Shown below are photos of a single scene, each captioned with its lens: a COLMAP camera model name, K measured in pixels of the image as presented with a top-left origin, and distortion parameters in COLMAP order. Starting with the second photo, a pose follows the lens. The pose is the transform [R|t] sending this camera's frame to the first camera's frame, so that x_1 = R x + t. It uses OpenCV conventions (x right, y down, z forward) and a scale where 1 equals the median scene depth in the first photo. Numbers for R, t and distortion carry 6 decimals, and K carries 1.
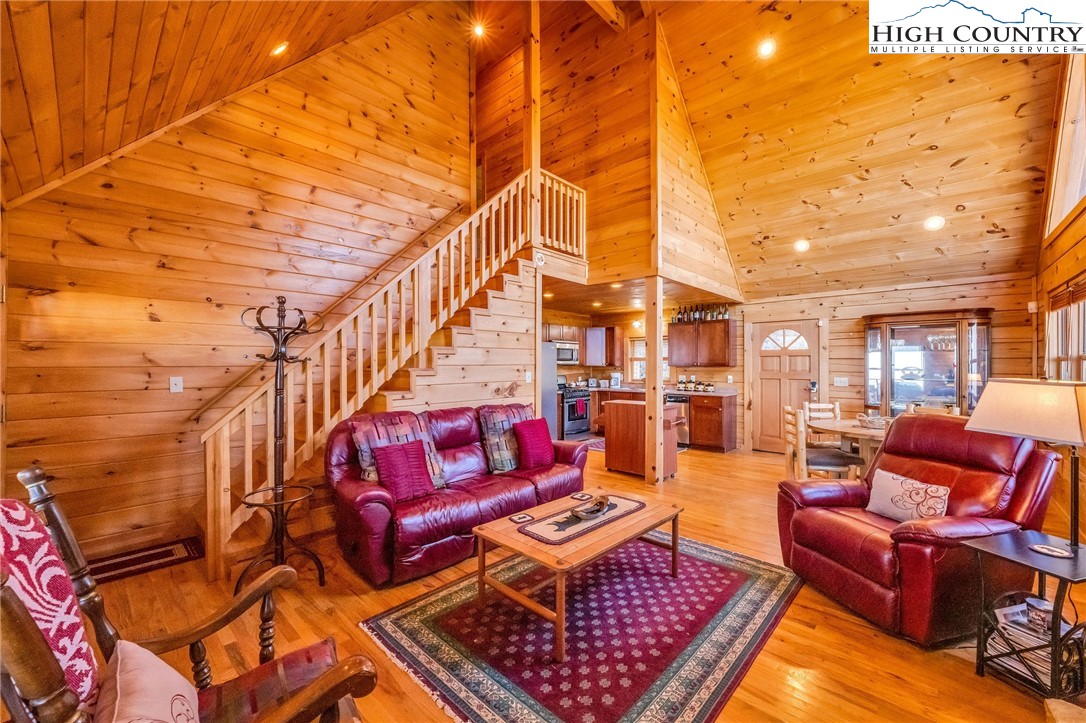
lens RADIAL K [[433.9, 0, 549.7], [0, 433.9, 361.0], [0, 0, 1]] dist [0.000367, -0.000451]
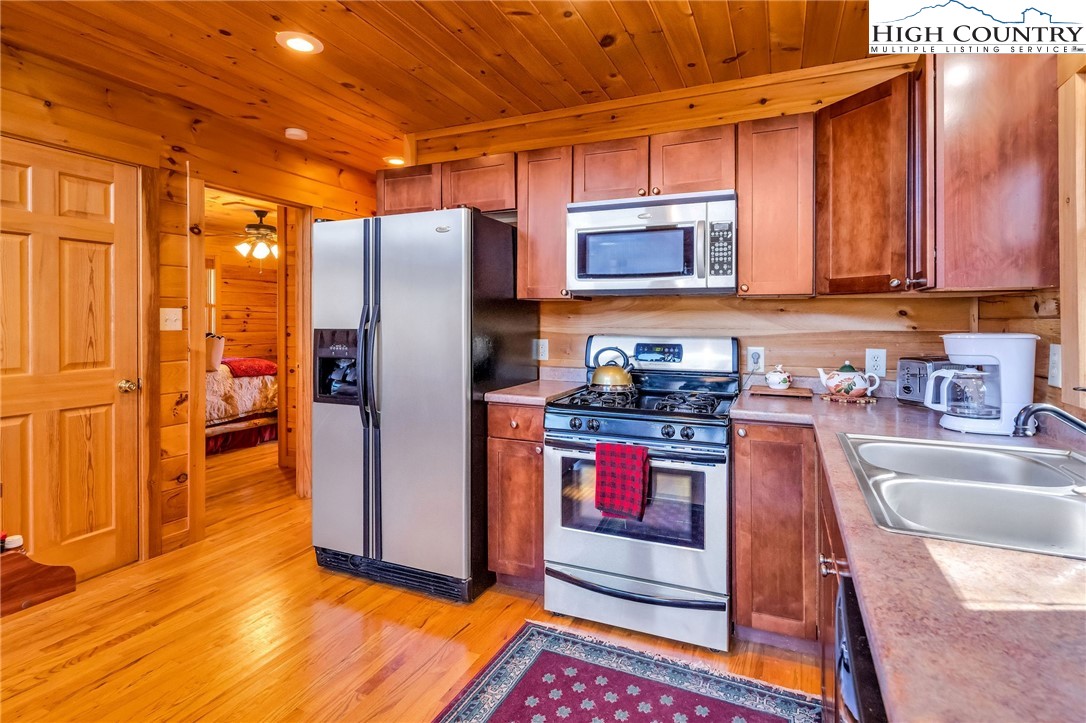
lens RADIAL K [[543.5, 0, 543.6], [0, 543.5, 321.3], [0, 0, 1]] dist [0.001614, 0.000263]
pose [[0.310706, 0.006061, -0.950487, 0.390134], [0.006430, 0.999943, 0.008479, 0.026879], [0.950484, -0.008746, 0.310649, 1.060310]]
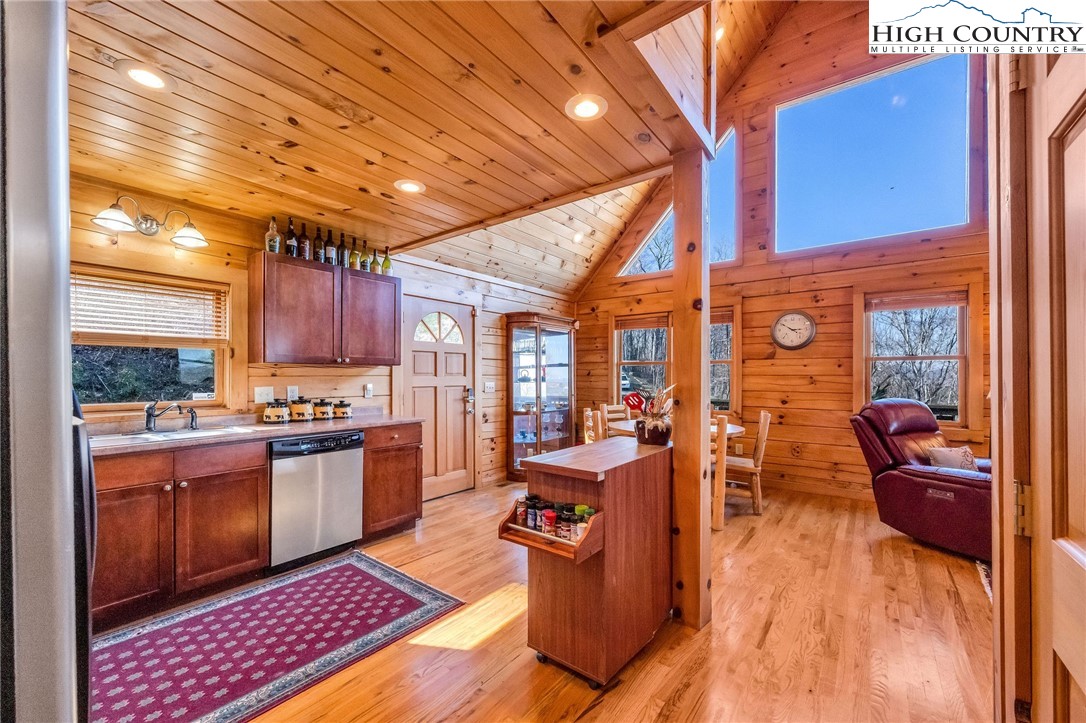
lens RADIAL K [[433.9, 0, 545.8], [0, 433.9, 378.9], [0, 0, 1]] dist [0.000367, -0.000451]
pose [[-0.095431, -0.005637, 0.995420, -0.158671], [-0.005665, 0.999971, 0.005119, 0.027134], [-0.995420, -0.005151, -0.095460, 0.949950]]
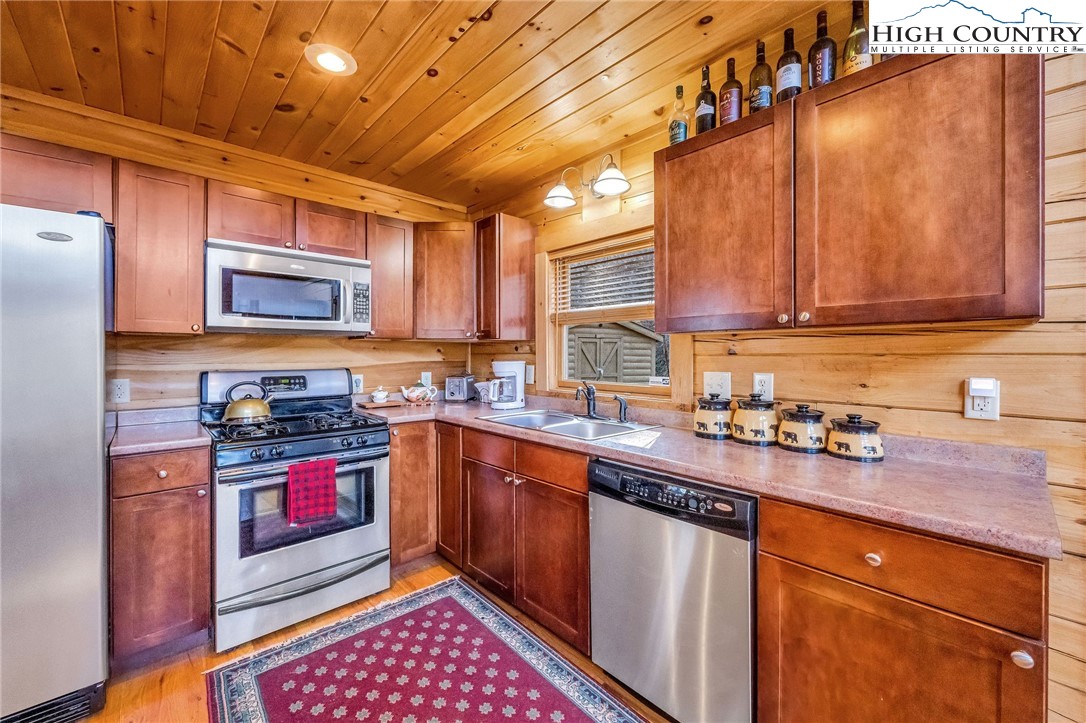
lens RADIAL K [[433.9, 0, 541.1], [0, 433.9, 353.4], [0, 0, 1]] dist [0.000367, -0.000451]
pose [[0.994965, 0.000287, -0.100226, 0.282521], [0.000601, 0.999961, 0.008829, 0.024742], [0.100225, -0.008845, 0.994926, 0.910522]]
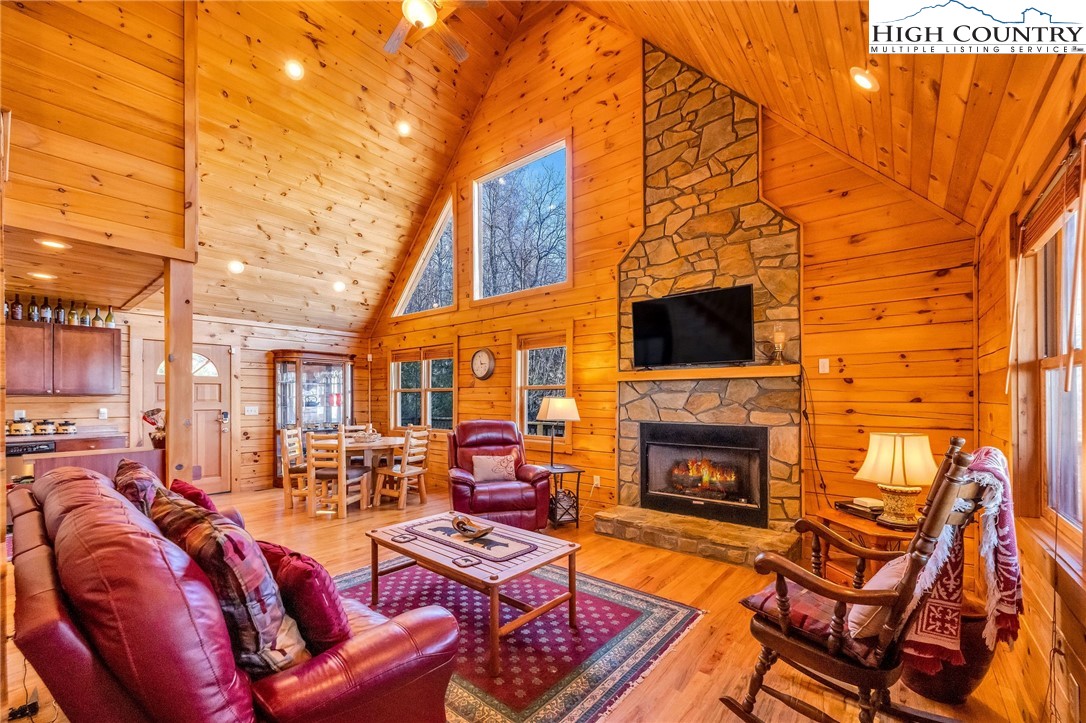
lens RADIAL K [[433.9, 0, 542.3], [0, 433.9, 398.8], [0, 0, 1]] dist [0.000367, -0.000451]
pose [[-0.057825, -0.001571, 0.998325, -0.380149], [-0.004502, 0.999989, 0.001313, 0.015679], [-0.998317, -0.004418, -0.057831, 0.368468]]
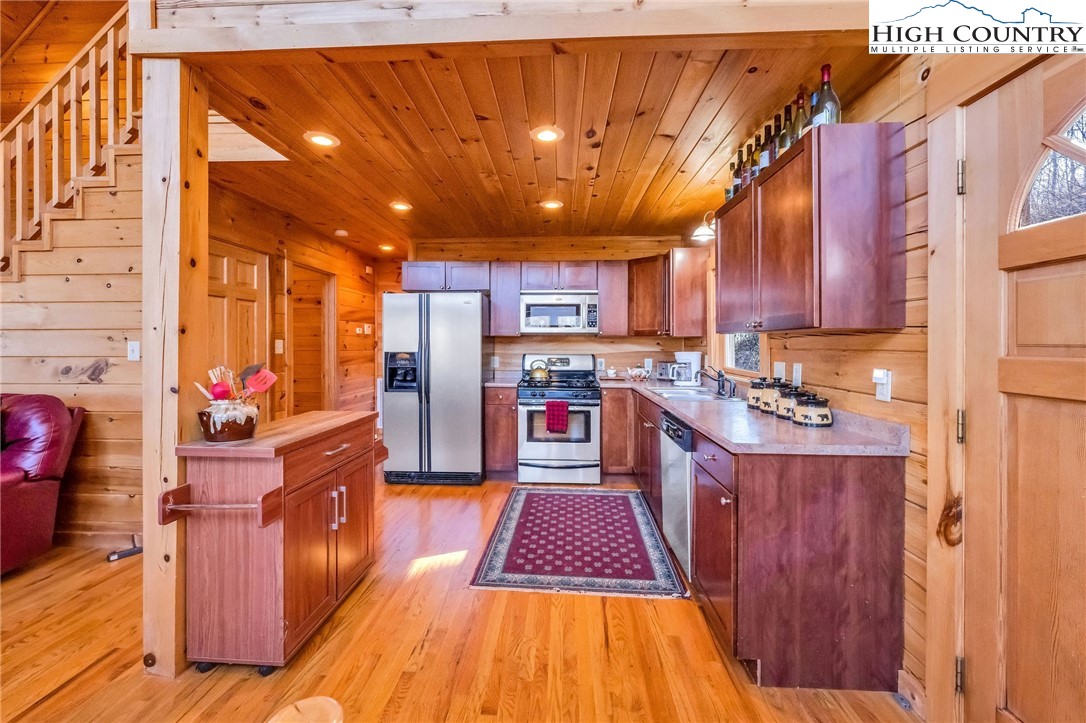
lens RADIAL K [[433.9, 0, 535.7], [0, 433.9, 347.2], [0, 0, 1]] dist [0.000367, -0.000451]
pose [[0.624827, 0.009321, -0.780707, 0.547868], [0.004374, 0.999871, 0.015438, 0.019770], [0.780751, -0.013061, 0.624706, 0.800875]]
